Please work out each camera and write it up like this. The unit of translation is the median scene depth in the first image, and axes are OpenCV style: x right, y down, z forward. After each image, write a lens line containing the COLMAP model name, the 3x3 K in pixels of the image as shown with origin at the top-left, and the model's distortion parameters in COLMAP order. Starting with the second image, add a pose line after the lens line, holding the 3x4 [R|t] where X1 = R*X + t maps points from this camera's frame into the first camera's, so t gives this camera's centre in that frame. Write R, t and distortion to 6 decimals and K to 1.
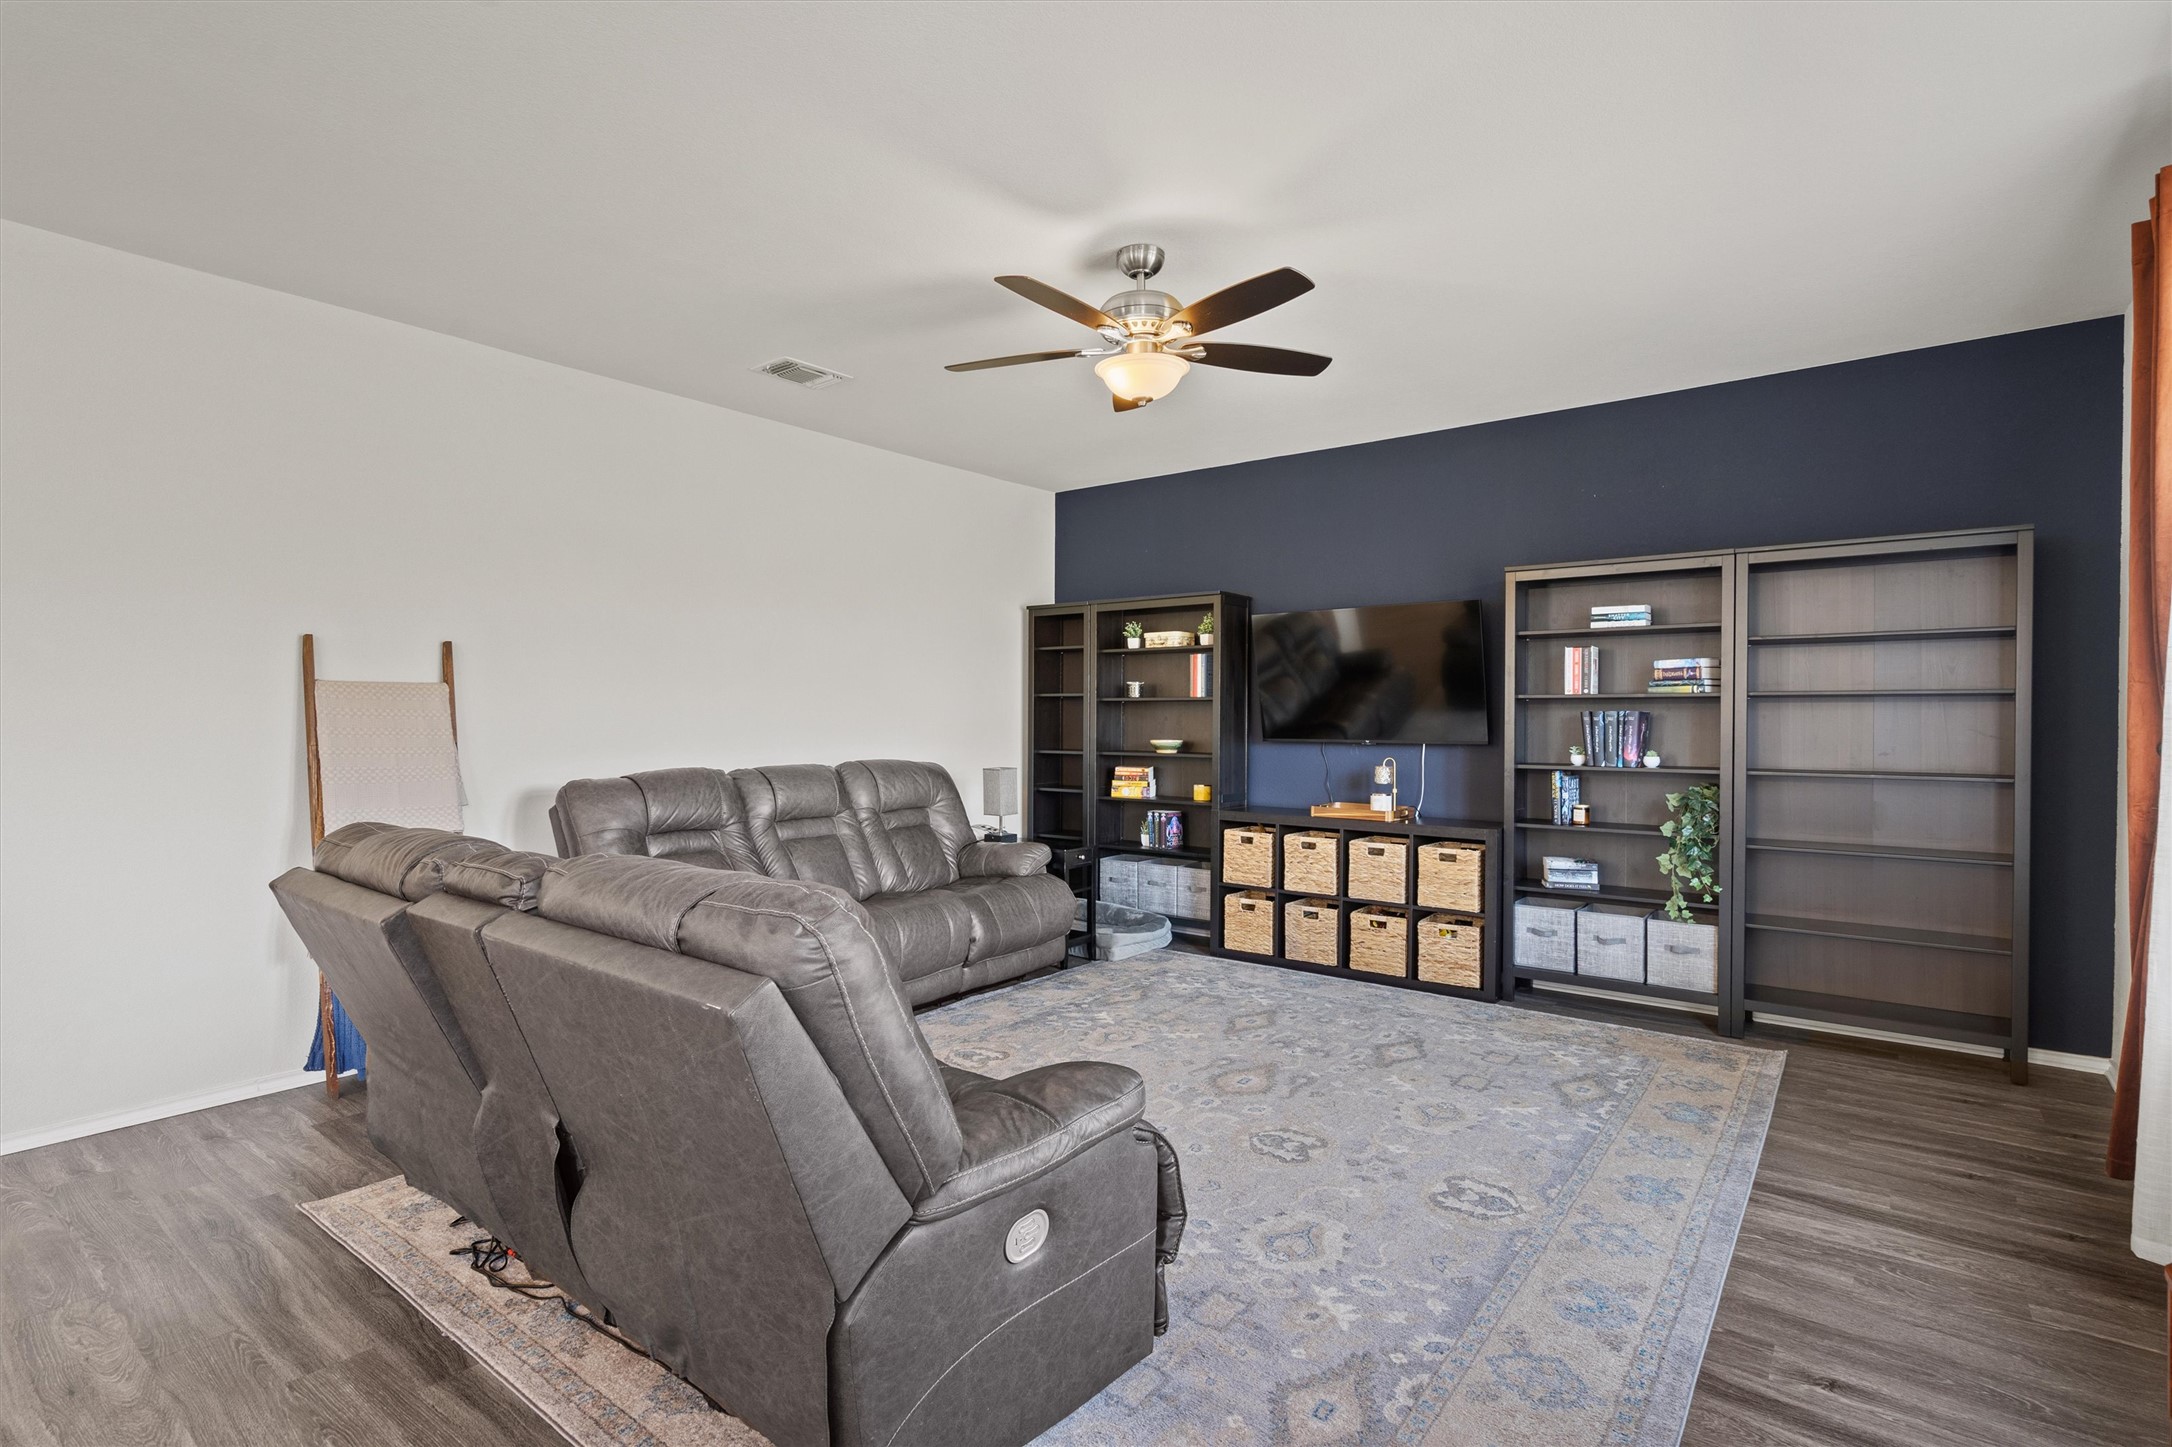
lens RADIAL K [[1057.0, 0, 1077.9], [0, 1057.0, 721.7], [0, 0, 1]] dist [-0.000791, 0.001464]
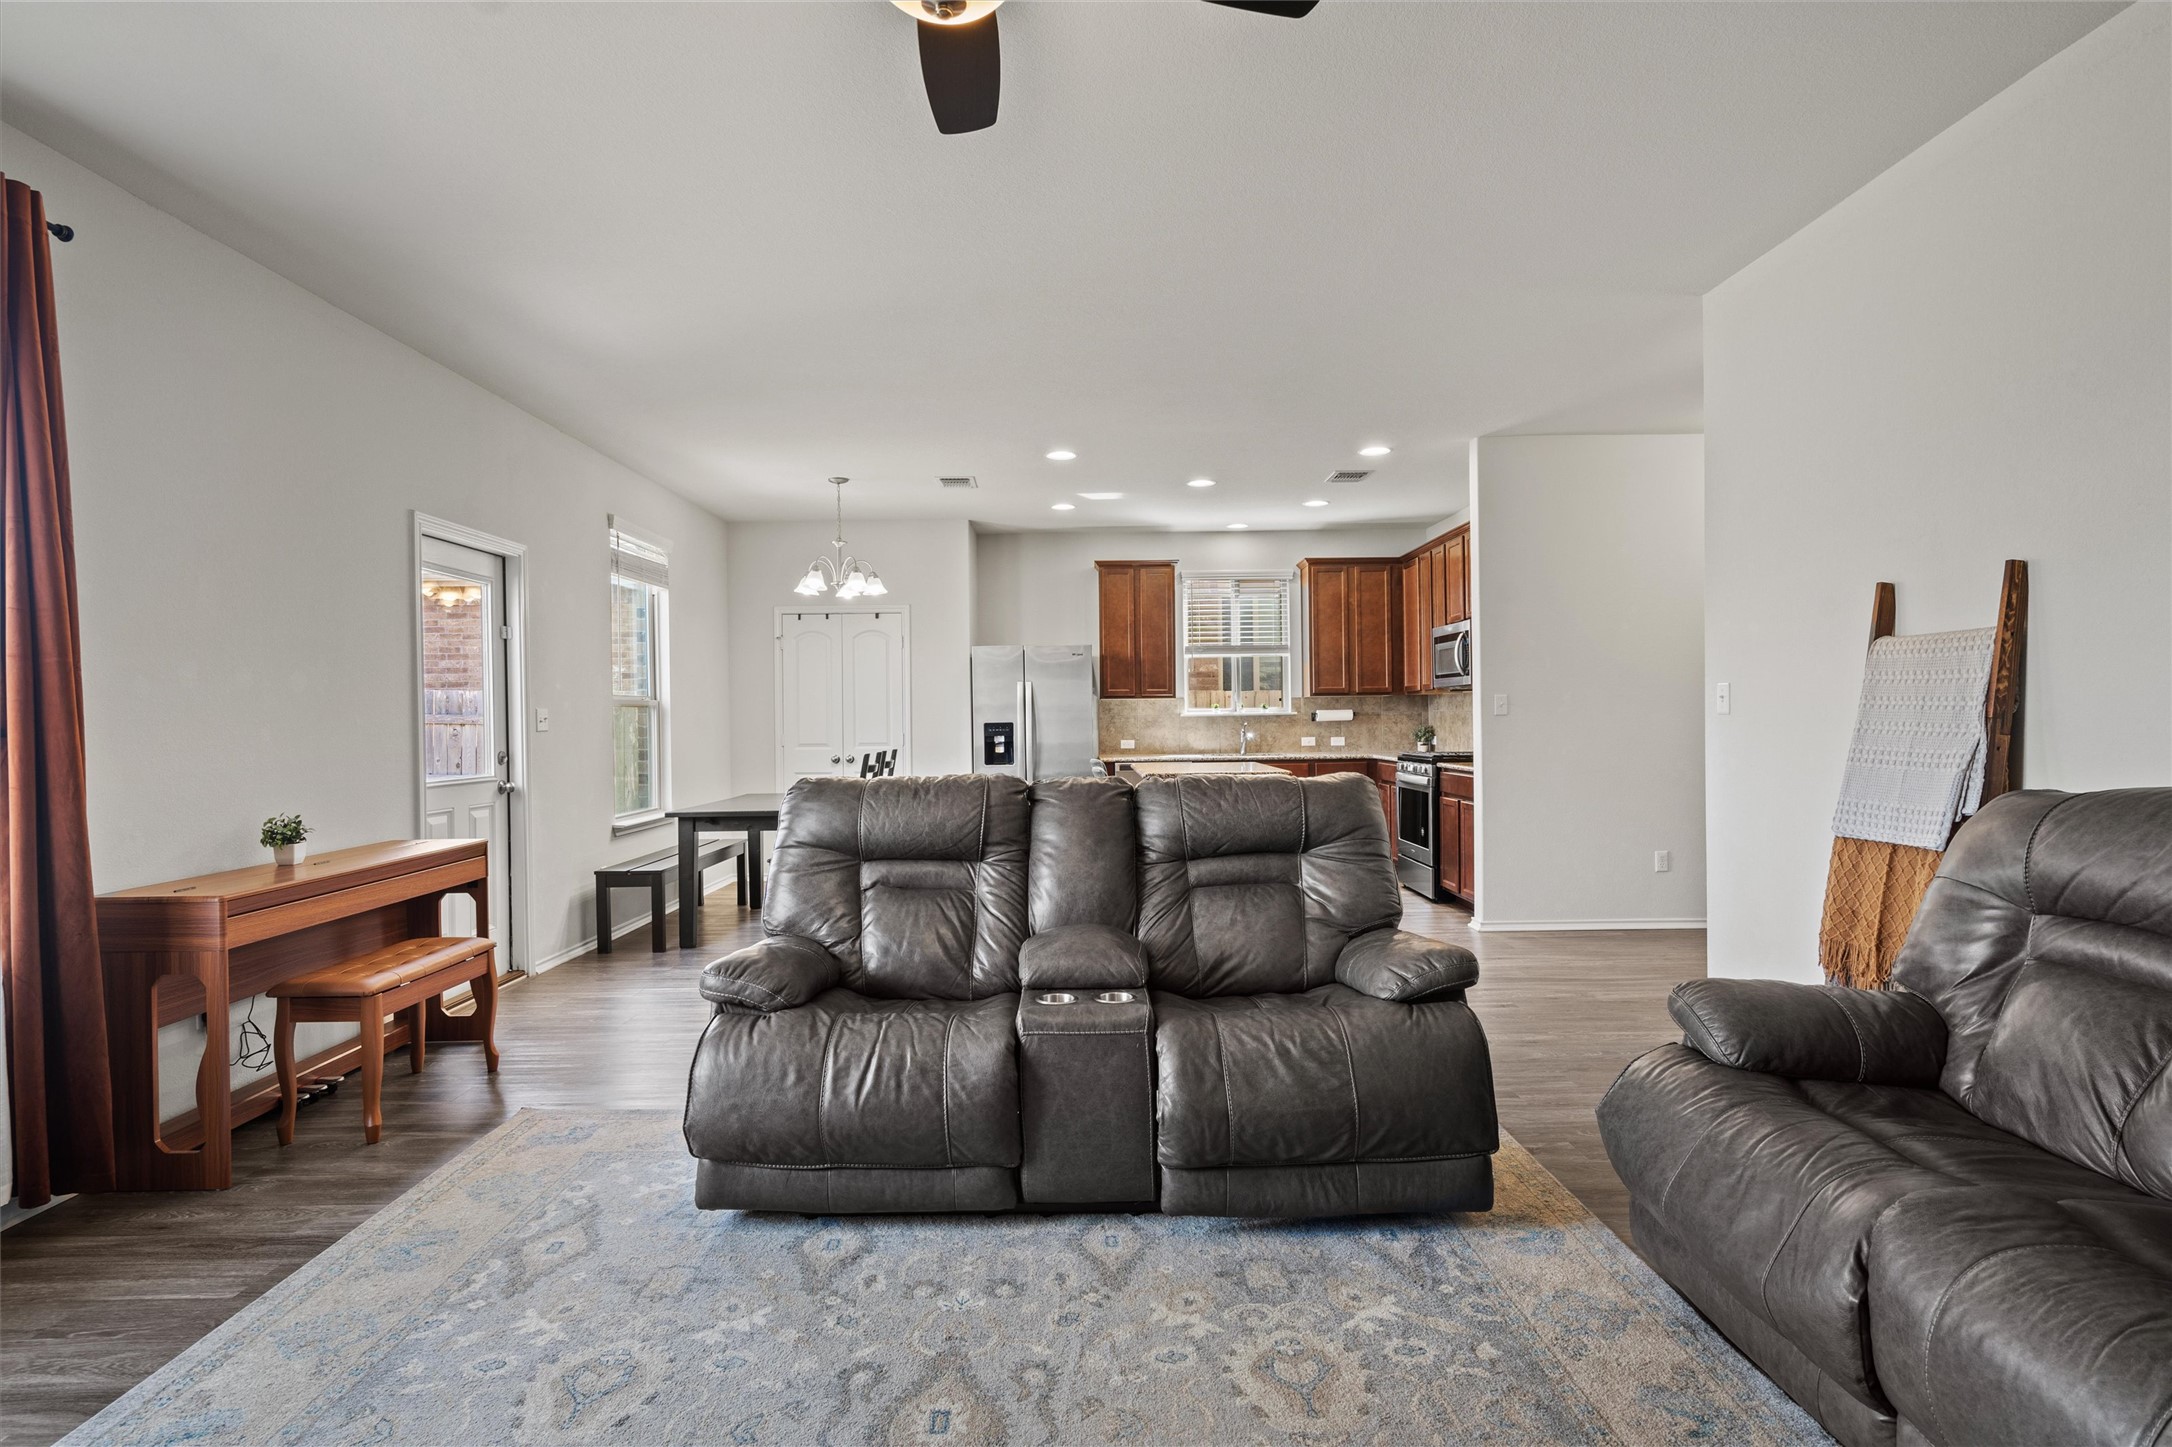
lens RADIAL K [[1102.3, 0, 1079.6], [0, 1102.3, 720.5], [0, 0, 1]] dist [-0.001307, 0.001010]
pose [[-0.786727, 0.009518, -0.617228, 0.228516], [0.006865, 0.999954, 0.006670, 0.011329], [0.617263, 0.001011, -0.786756, 1.013406]]
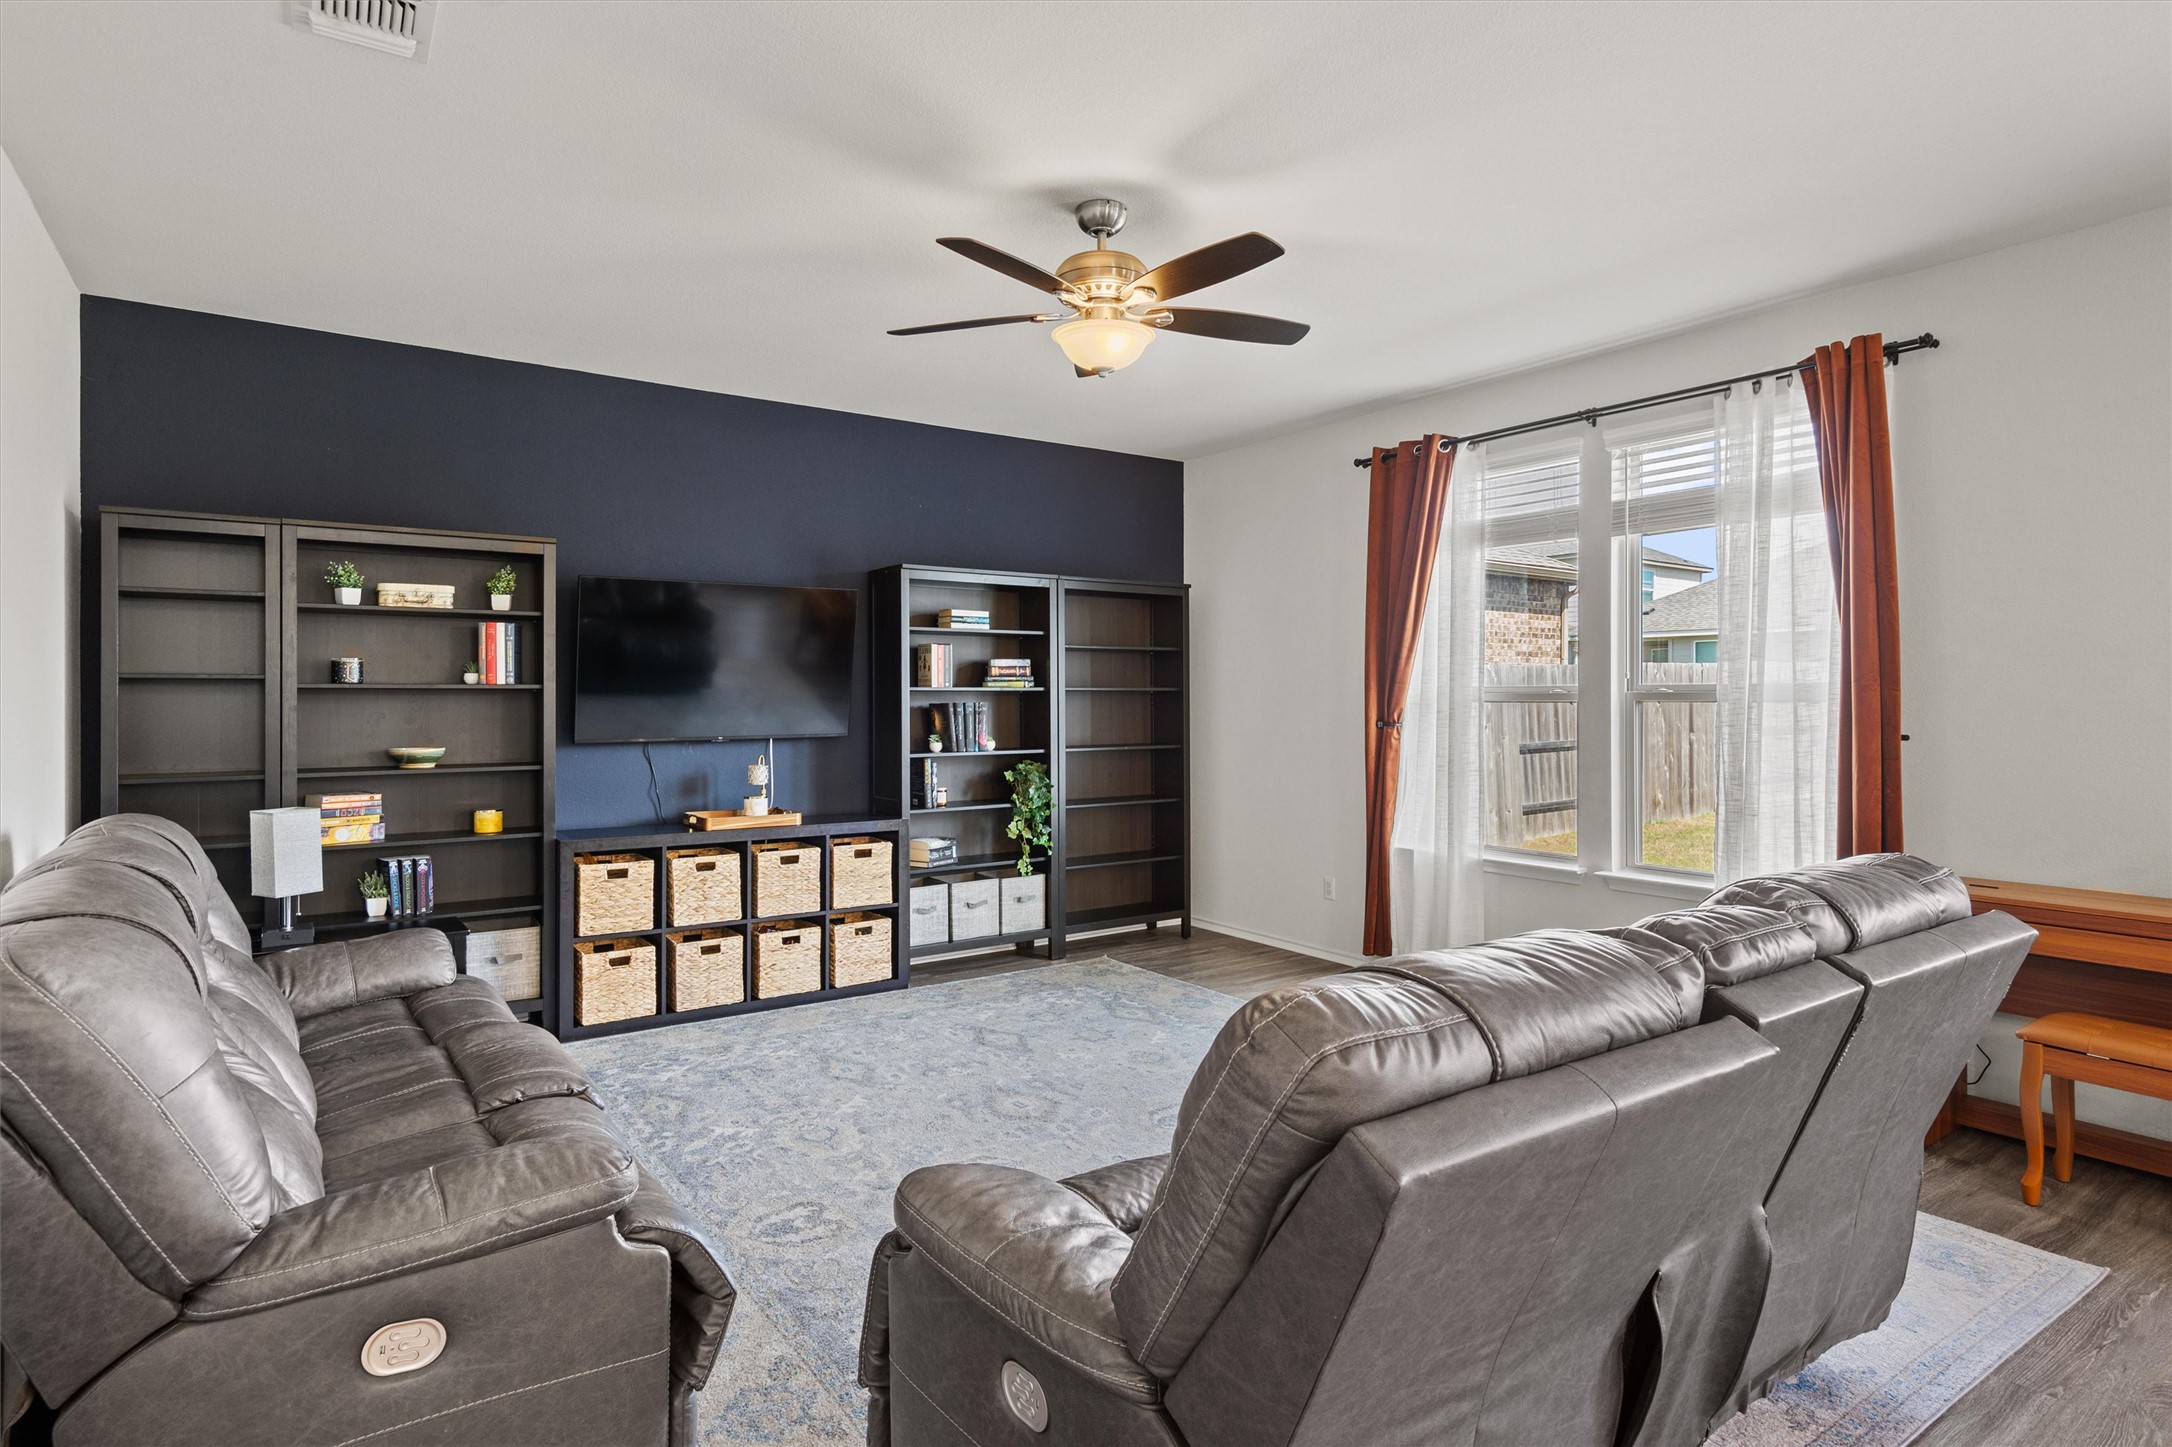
lens RADIAL K [[1150.2, 0, 1084.0], [0, 1150.2, 698.2], [0, 0, 1]] dist [0.003925, -0.000519]
pose [[0.290363, -0.003156, 0.956911, -0.634124], [0.007779, 0.999969, 0.000937, -0.015087], [-0.956885, 0.007171, 0.290378, 0.516619]]
